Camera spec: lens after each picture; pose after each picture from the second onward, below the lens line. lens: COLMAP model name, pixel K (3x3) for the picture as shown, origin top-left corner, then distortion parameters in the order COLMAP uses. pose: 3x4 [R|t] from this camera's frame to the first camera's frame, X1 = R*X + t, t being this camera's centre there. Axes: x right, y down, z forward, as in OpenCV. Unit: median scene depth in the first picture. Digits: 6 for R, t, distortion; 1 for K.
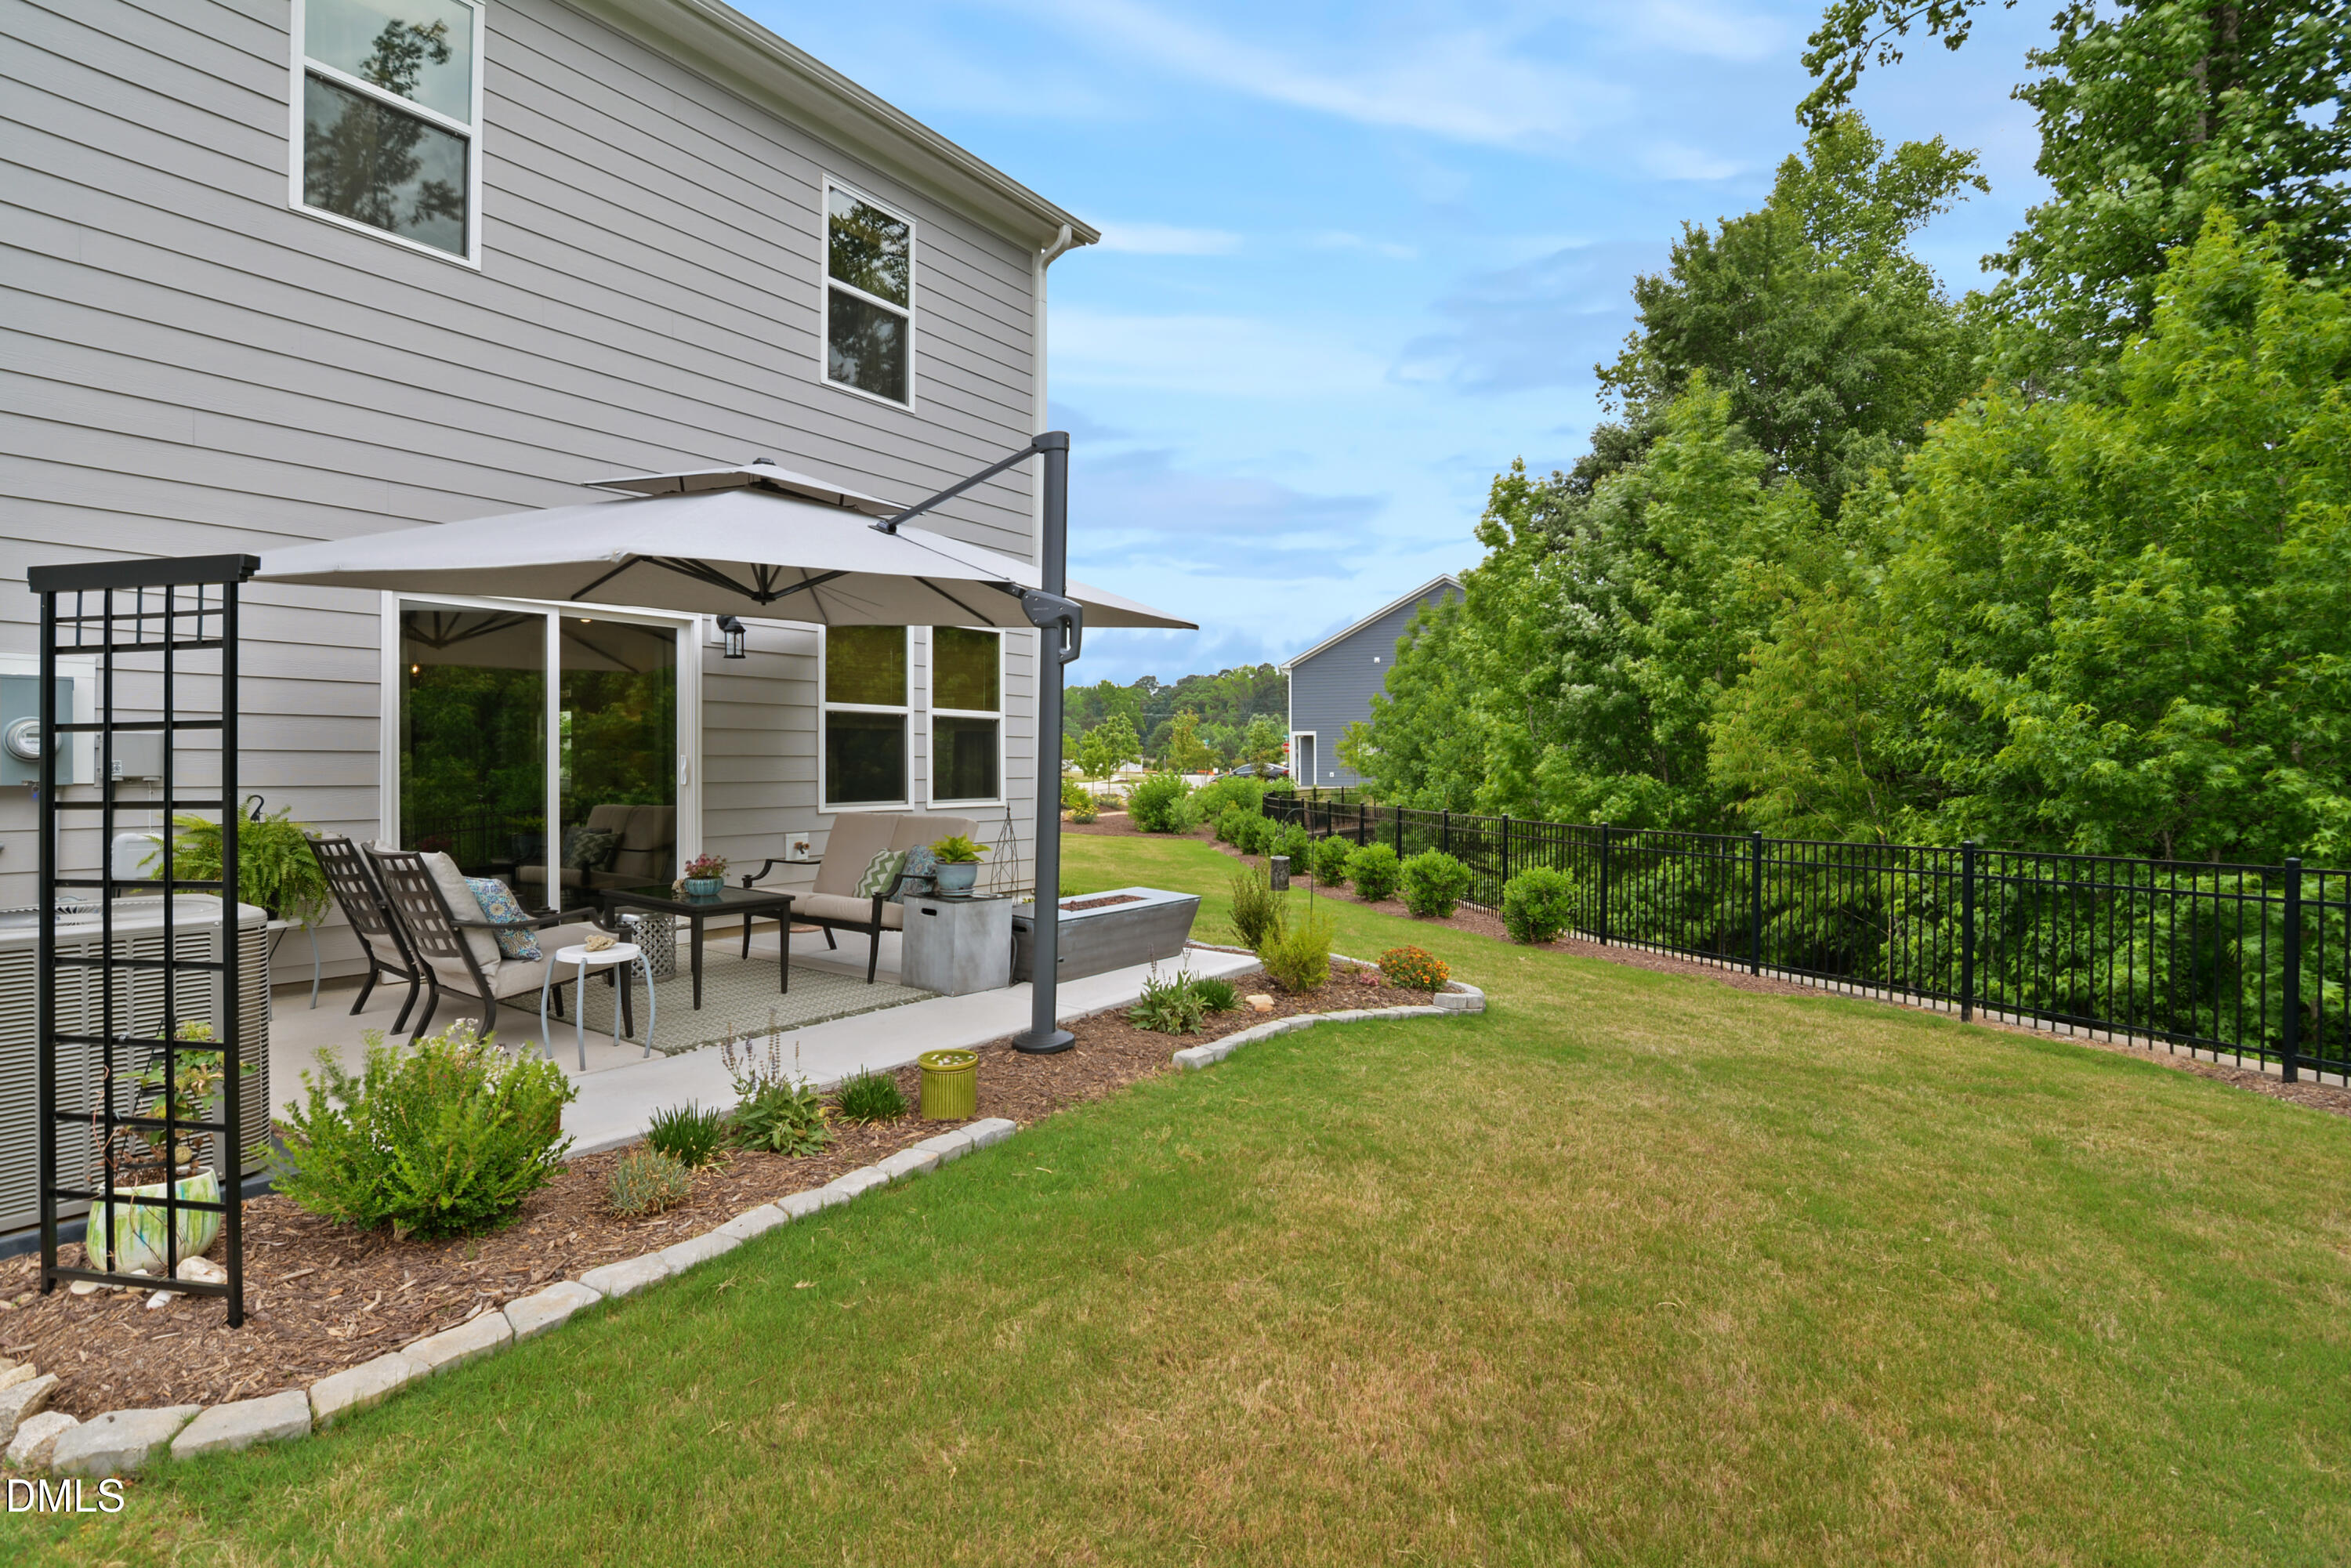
lens RADIAL K [[1123.2, 0, 1174.5], [0, 1123.2, 773.5], [0, 0, 1]] dist [-0.002041, -0.000064]
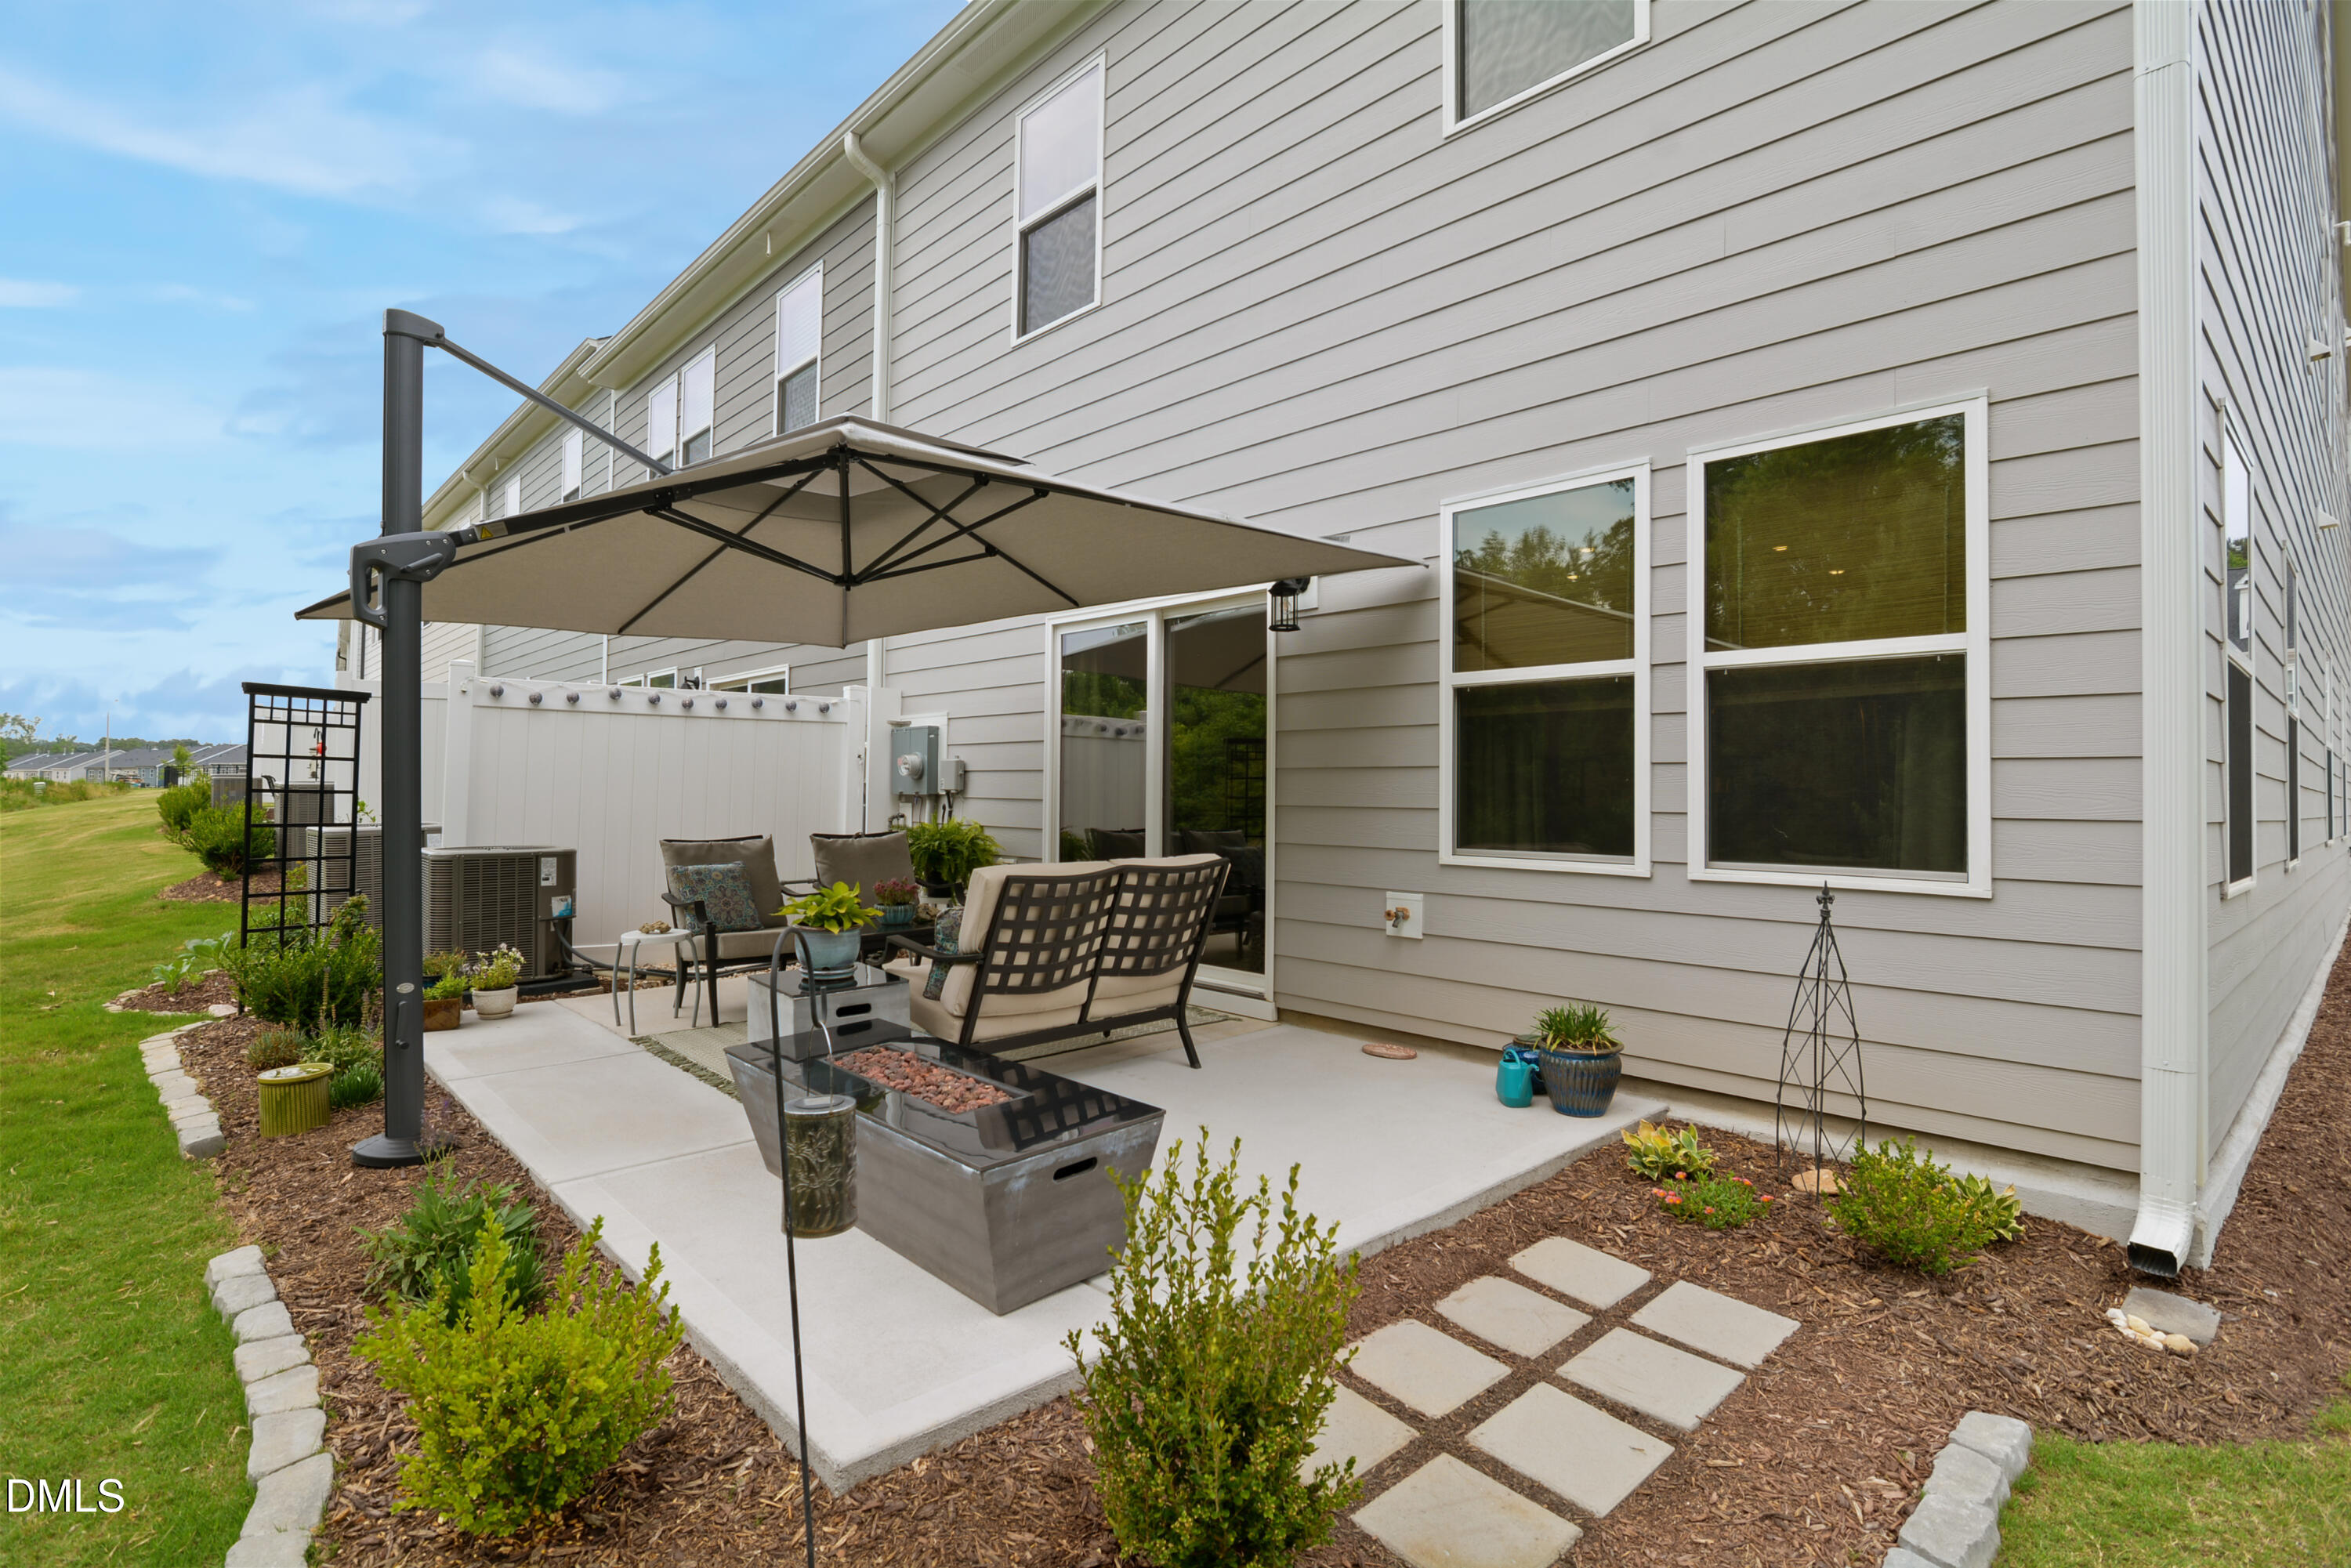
lens RADIAL K [[1123.2, 0, 1174.5], [0, 1123.2, 776.4], [0, 0, 1]] dist [-0.002041, -0.000064]
pose [[-0.212514, -0.009175, -0.977115, 0.287187], [-0.015234, 0.999865, -0.006076, -0.003800], [0.977039, 0.013594, -0.212625, 0.976719]]
